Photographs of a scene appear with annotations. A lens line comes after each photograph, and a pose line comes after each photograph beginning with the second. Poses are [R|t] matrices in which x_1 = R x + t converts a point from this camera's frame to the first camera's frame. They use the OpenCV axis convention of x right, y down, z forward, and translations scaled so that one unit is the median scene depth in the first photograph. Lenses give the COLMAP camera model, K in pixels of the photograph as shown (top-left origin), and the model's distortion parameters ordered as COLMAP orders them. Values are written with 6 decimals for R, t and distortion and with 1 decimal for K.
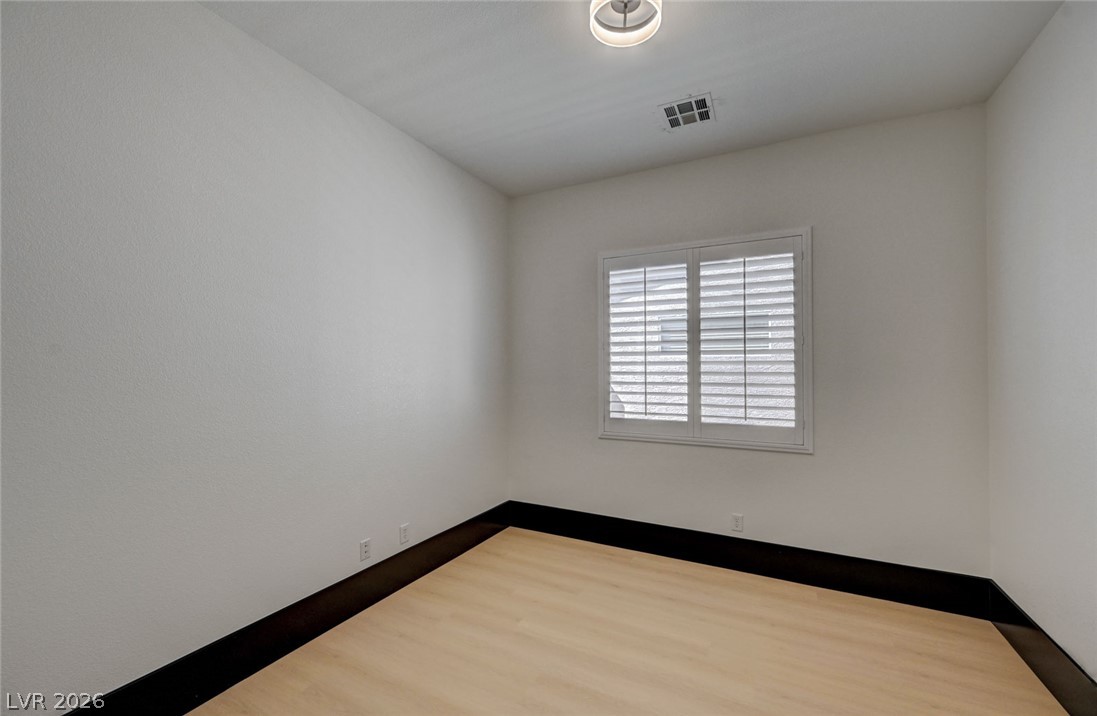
lens RADIAL K [[436.6, 0, 548.9], [0, 436.6, 373.5], [0, 0, 1]] dist [-0.046331, 0.000036]
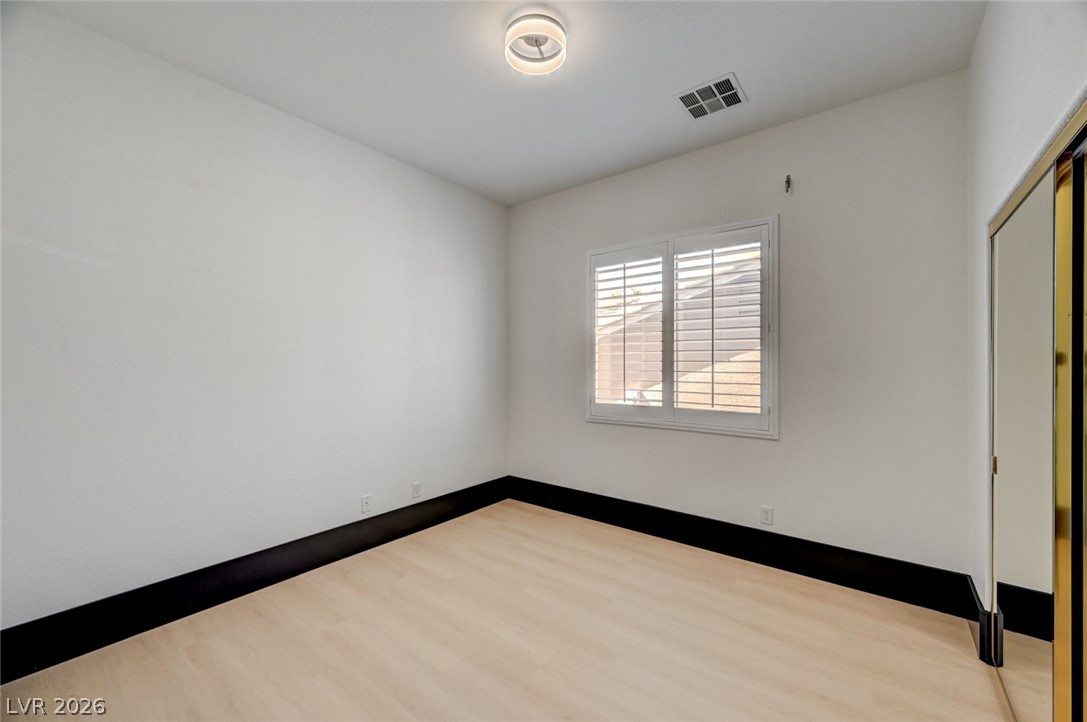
lens RADIAL K [[428.9, 0, 544.7], [0, 428.9, 365.4], [0, 0, 1]] dist [-0.001412, -0.000218]
pose [[0.983990, -0.004272, -0.178171, 0.221432], [0.004785, 0.999986, 0.002453, 0.005367], [0.178158, -0.003266, 0.983996, -0.081076]]
